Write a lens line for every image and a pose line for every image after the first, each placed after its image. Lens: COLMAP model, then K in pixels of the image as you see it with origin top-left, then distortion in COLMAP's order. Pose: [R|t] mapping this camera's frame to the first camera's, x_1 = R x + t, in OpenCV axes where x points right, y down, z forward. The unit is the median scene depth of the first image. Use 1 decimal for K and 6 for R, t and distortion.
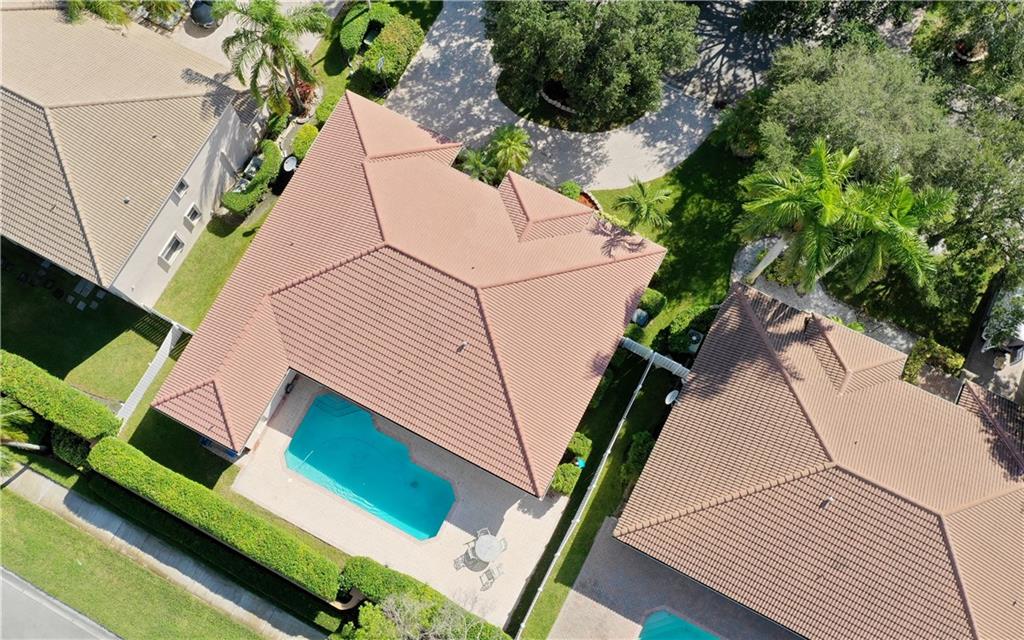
lens RADIAL K [[872.4, 0, 472.5], [0, 872.4, 336.2], [0, 0, 1]] dist [0.001702, 0.013135]
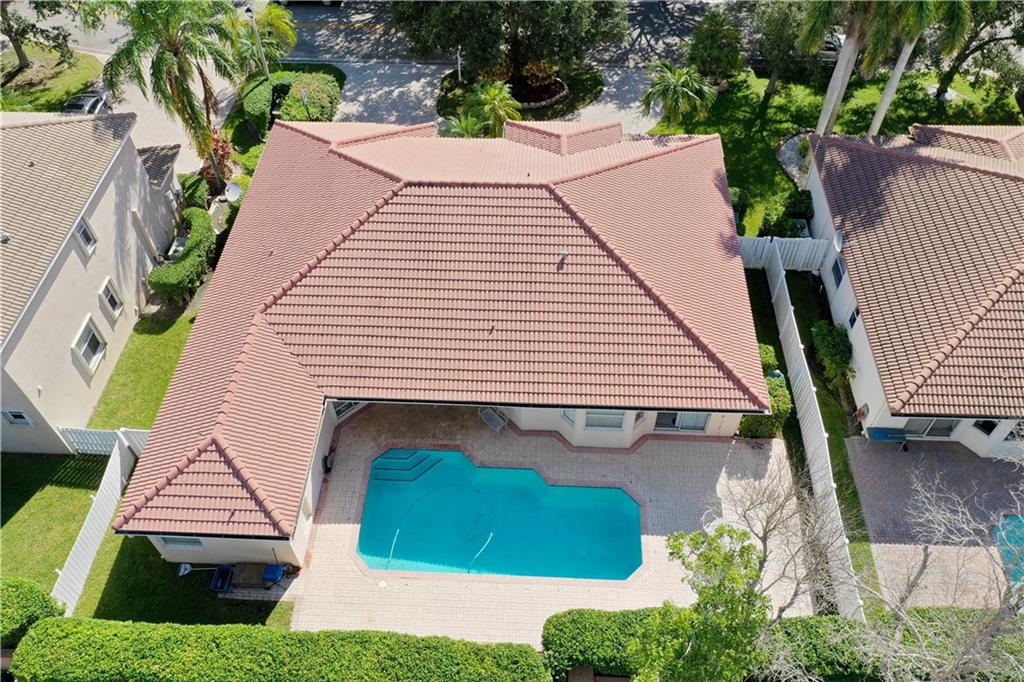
lens RADIAL K [[807.0, 0, 514.8], [0, 807.0, 342.0], [0, 0, 1]] dist [0.007142, -0.004183]
pose [[0.906933, -0.320507, 0.273401, -0.226801], [0.406005, 0.838132, -0.364273, 0.266411], [-0.112394, 0.441373, 0.890257, 0.428352]]
